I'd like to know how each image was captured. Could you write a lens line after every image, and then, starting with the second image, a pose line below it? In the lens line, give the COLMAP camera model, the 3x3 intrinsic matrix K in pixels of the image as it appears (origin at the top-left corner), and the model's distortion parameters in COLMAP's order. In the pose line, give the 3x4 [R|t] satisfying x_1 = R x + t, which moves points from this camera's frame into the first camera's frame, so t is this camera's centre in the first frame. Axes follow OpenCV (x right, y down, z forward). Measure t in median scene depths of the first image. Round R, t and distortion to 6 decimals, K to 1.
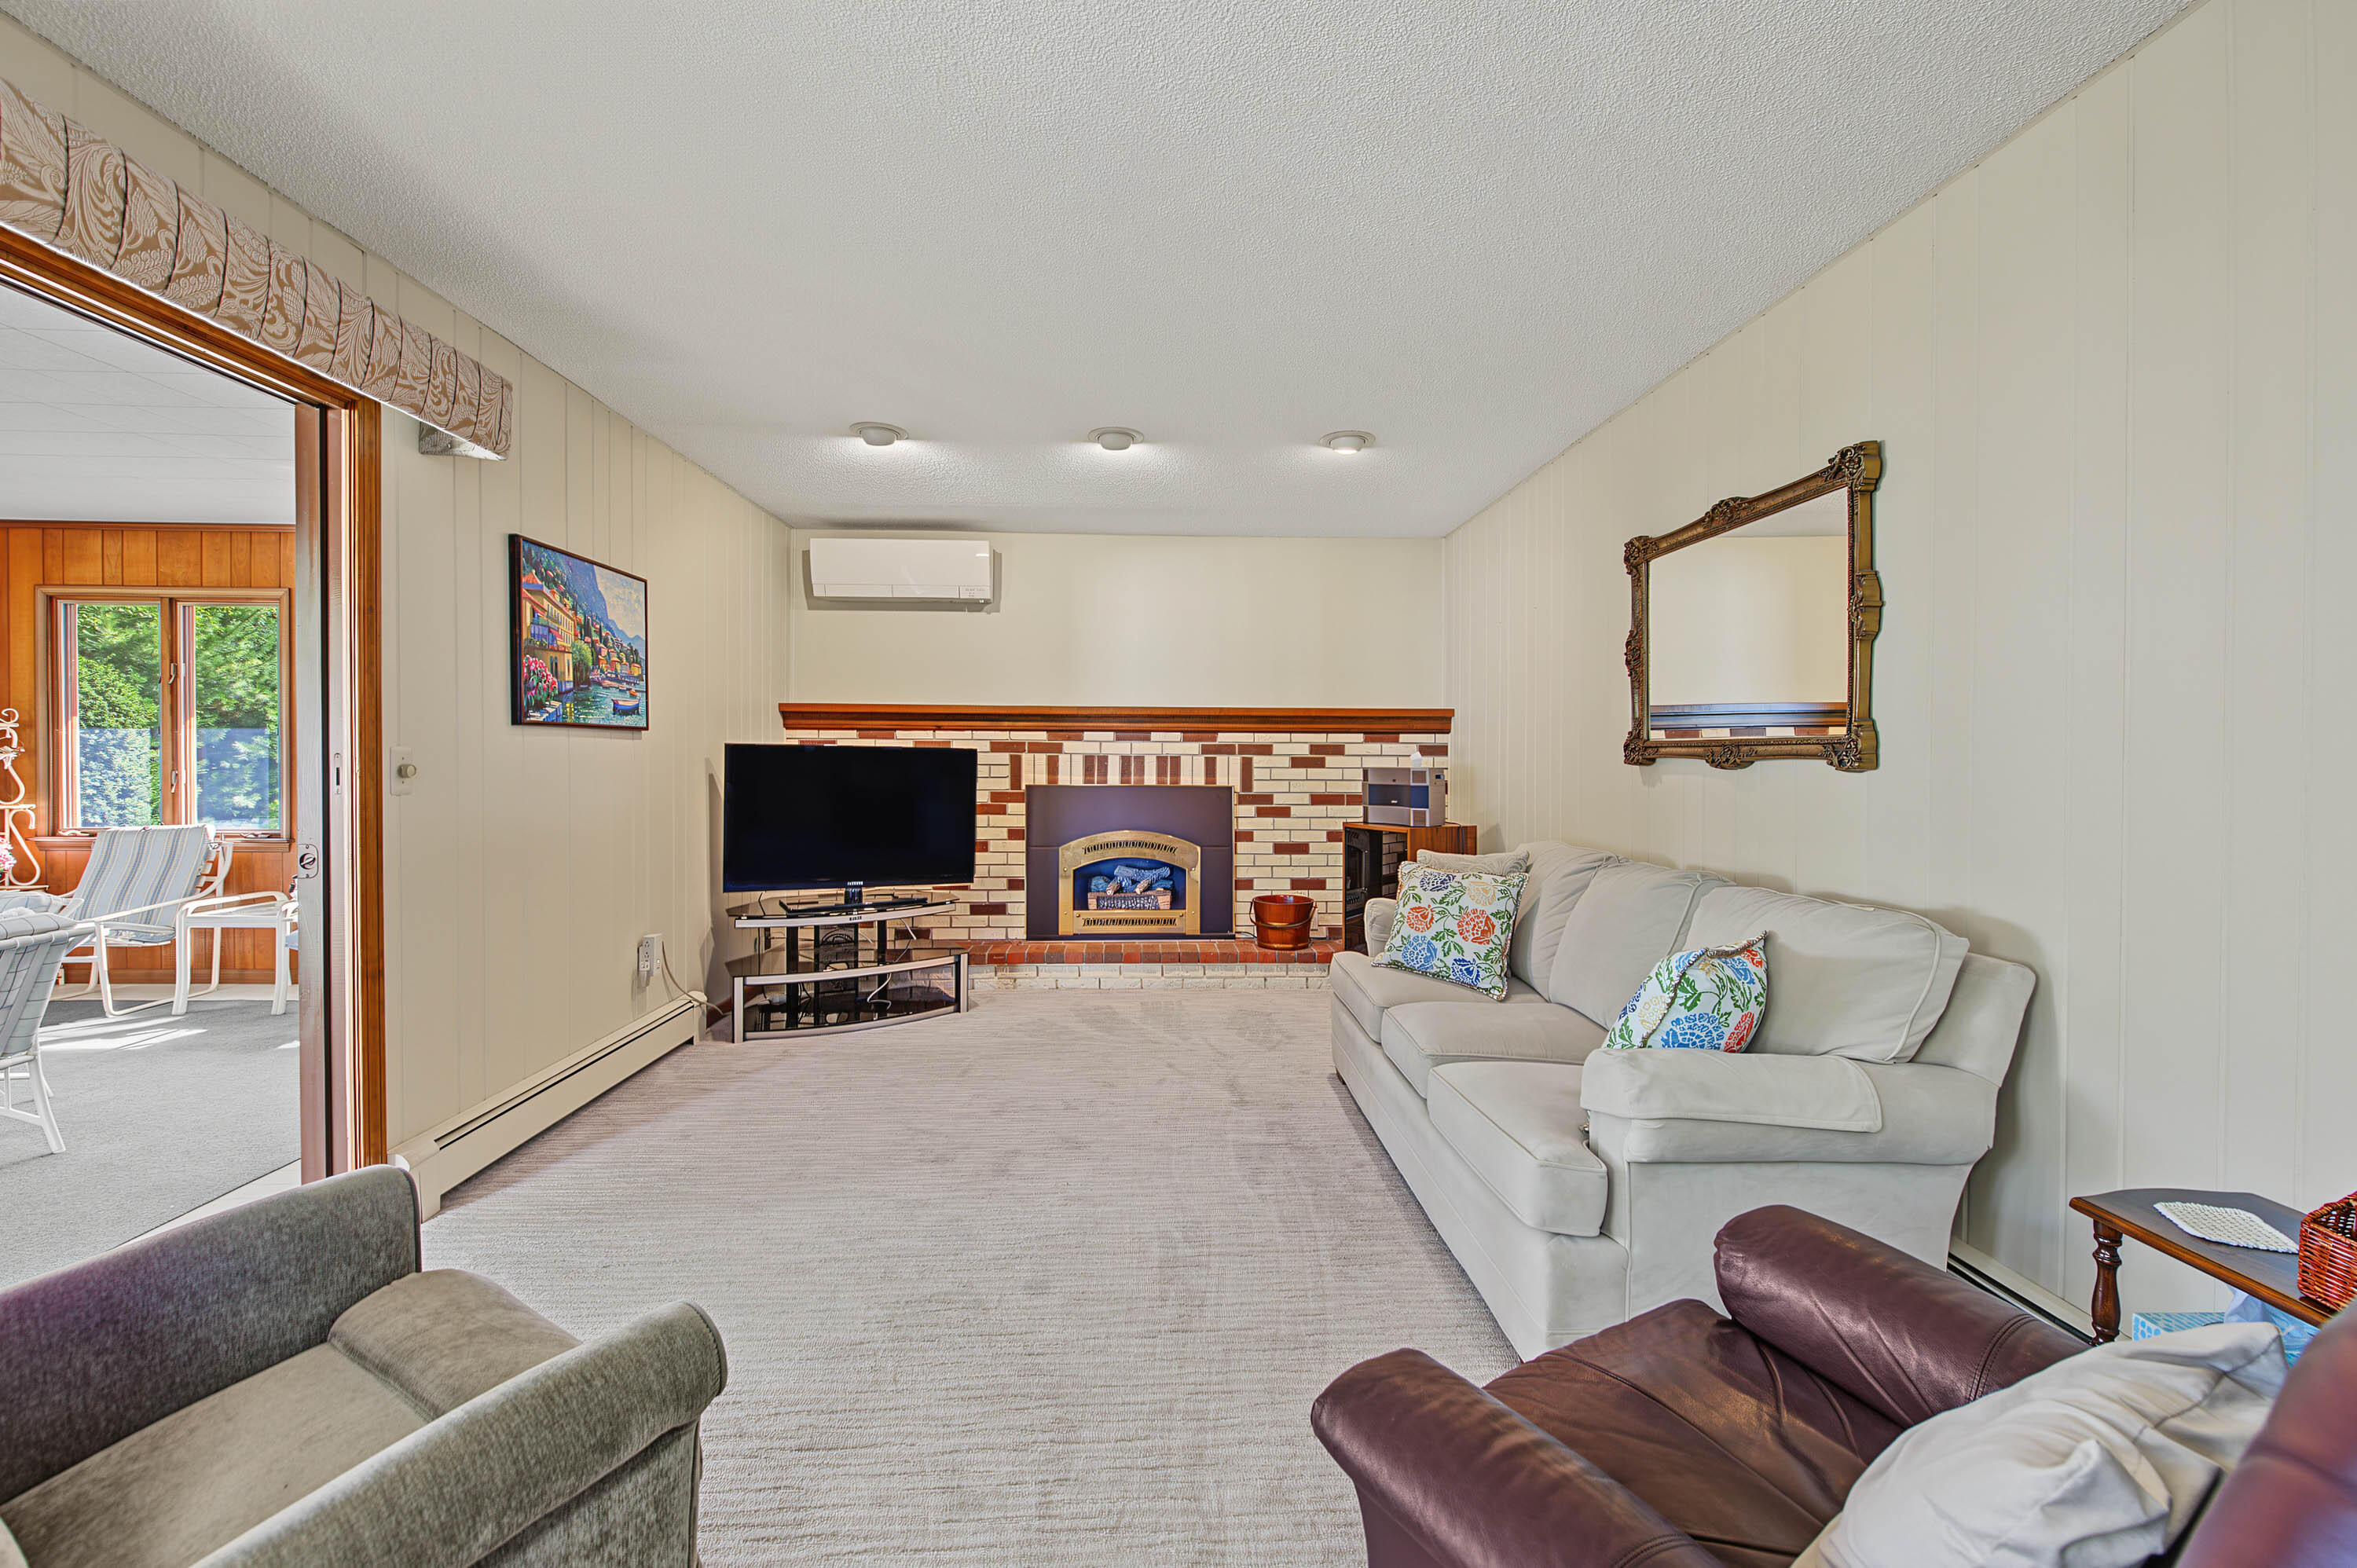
lens RADIAL K [[940.7, 0, 1185.0], [0, 940.7, 764.9], [0, 0, 1]] dist [-0.000111, -0.001447]
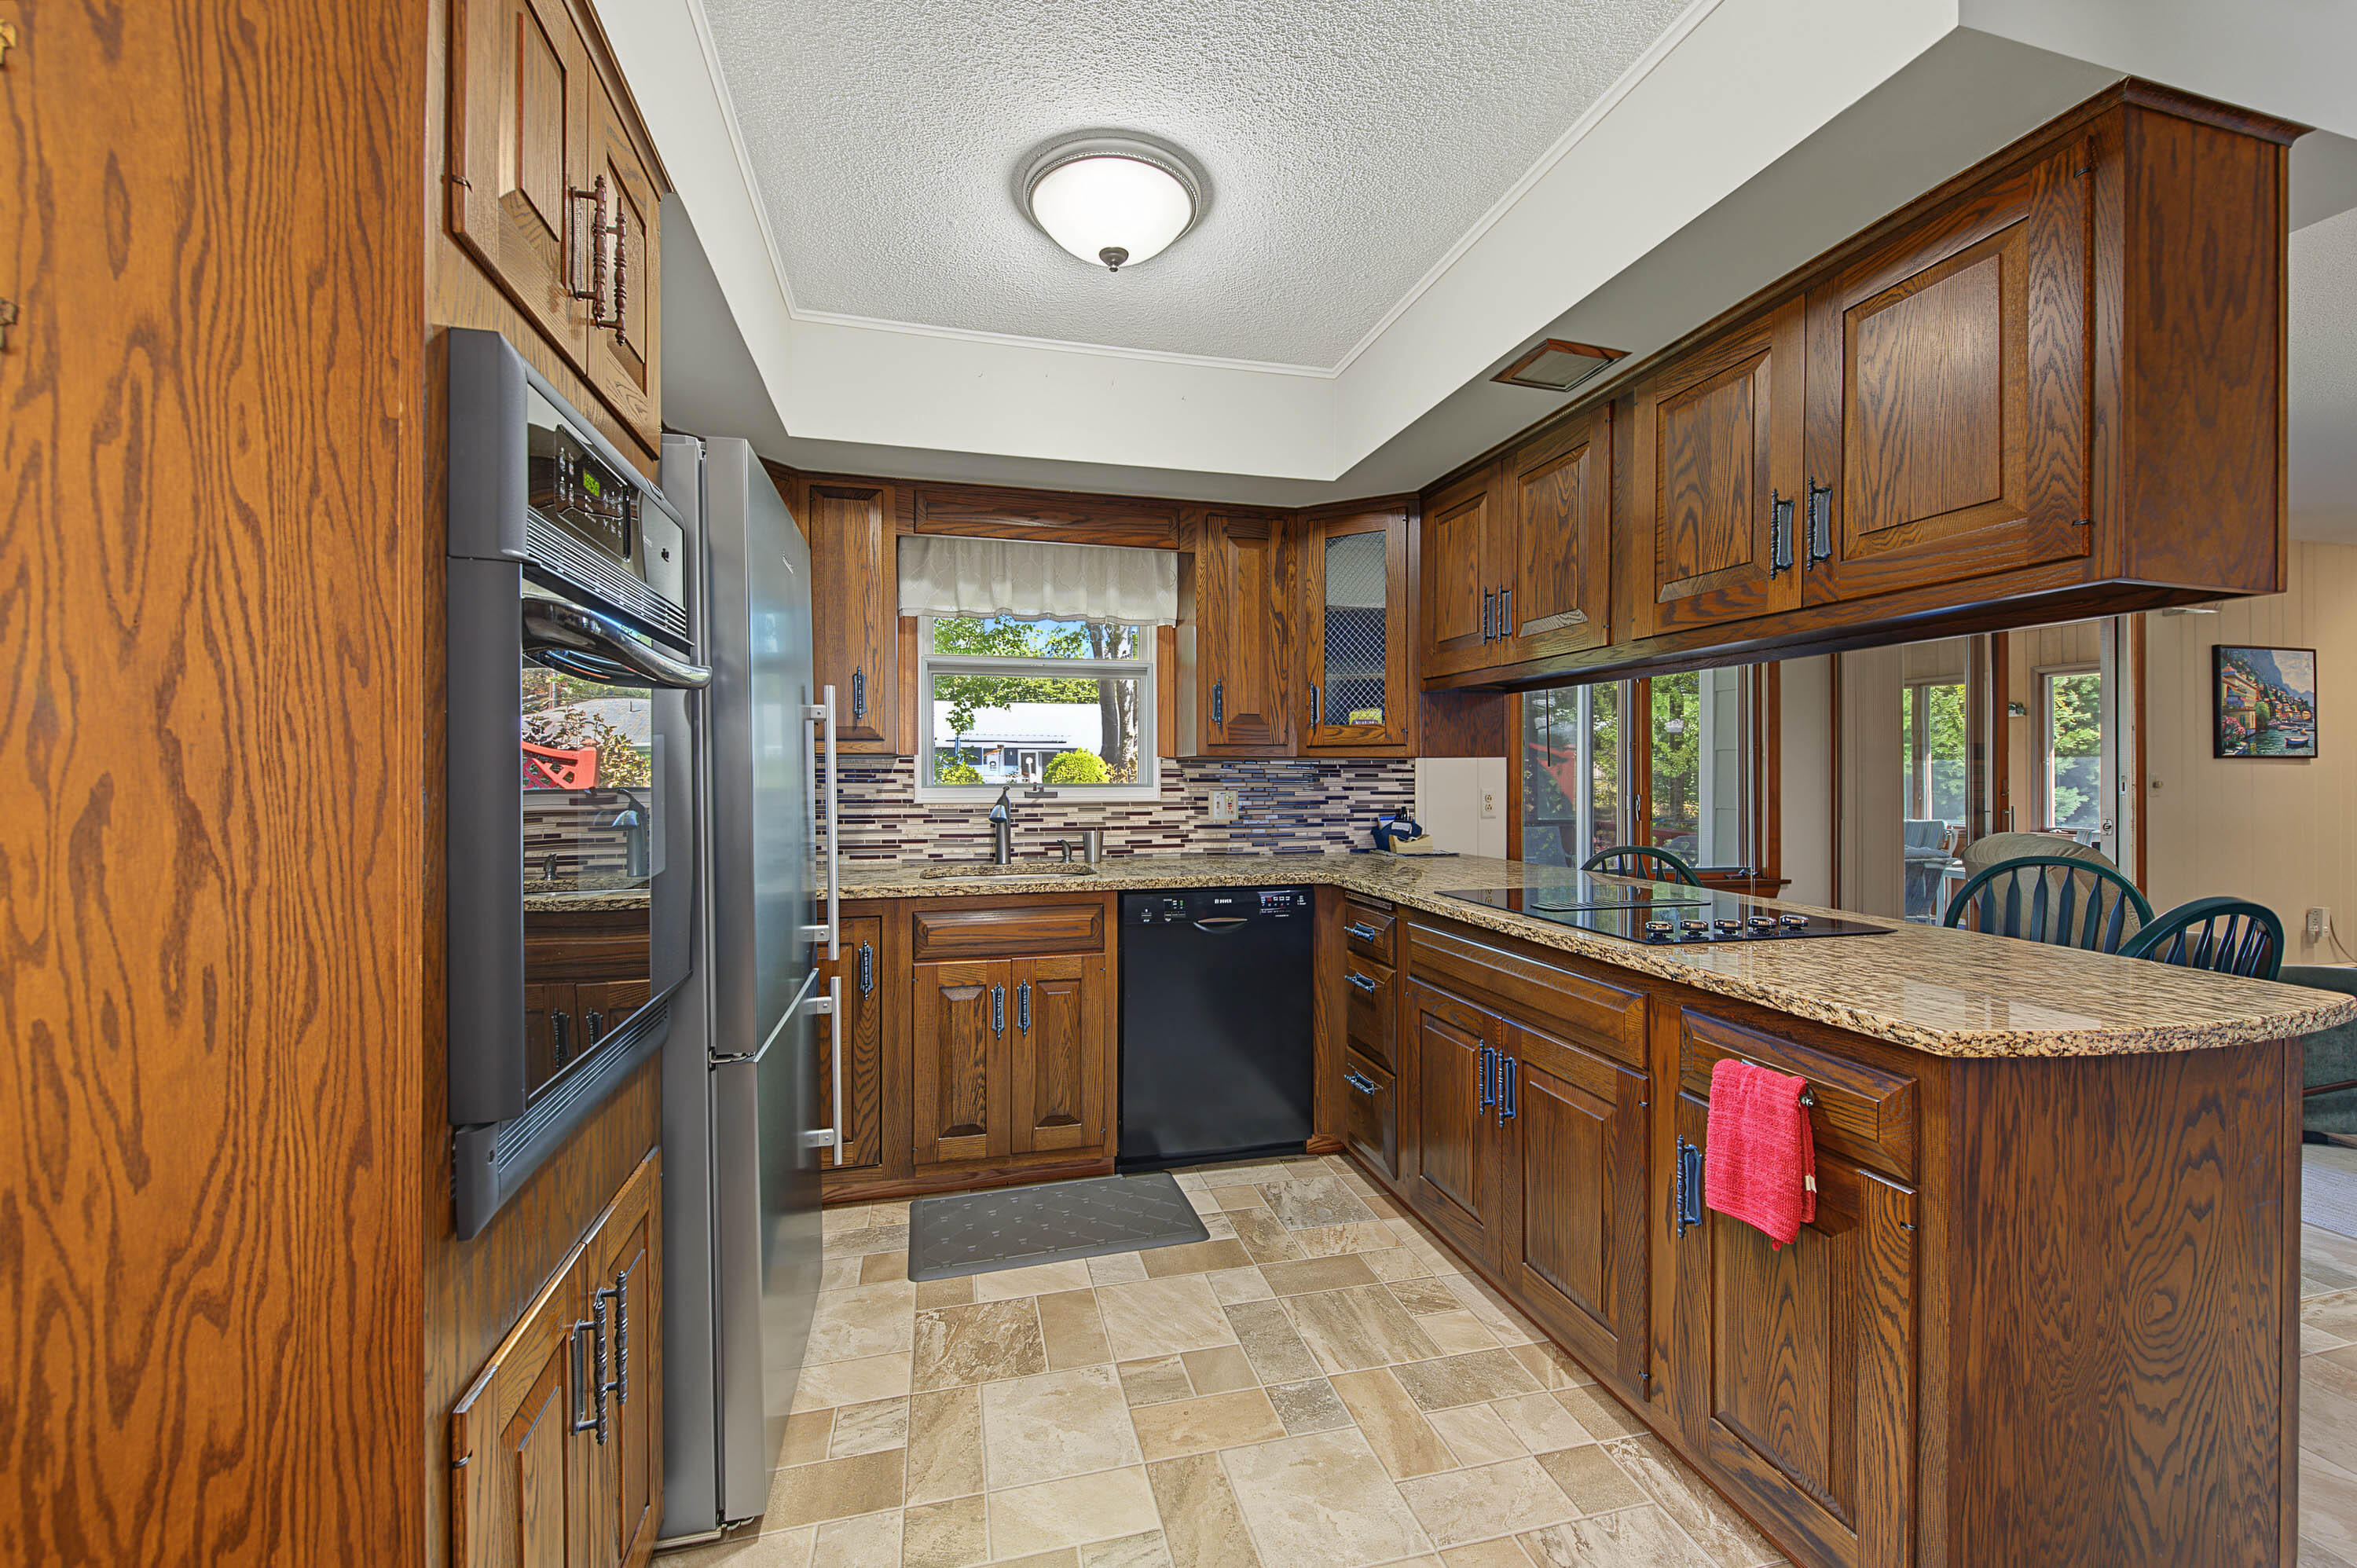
lens RADIAL K [[940.7, 0, 1183.9], [0, 940.7, 774.9], [0, 0, 1]] dist [-0.000111, -0.001447]
pose [[0.202158, -0.004470, -0.979343, 0.323092], [-0.008685, 0.999942, -0.006357, 0.008258], [0.979314, 0.009790, 0.202107, -0.664607]]
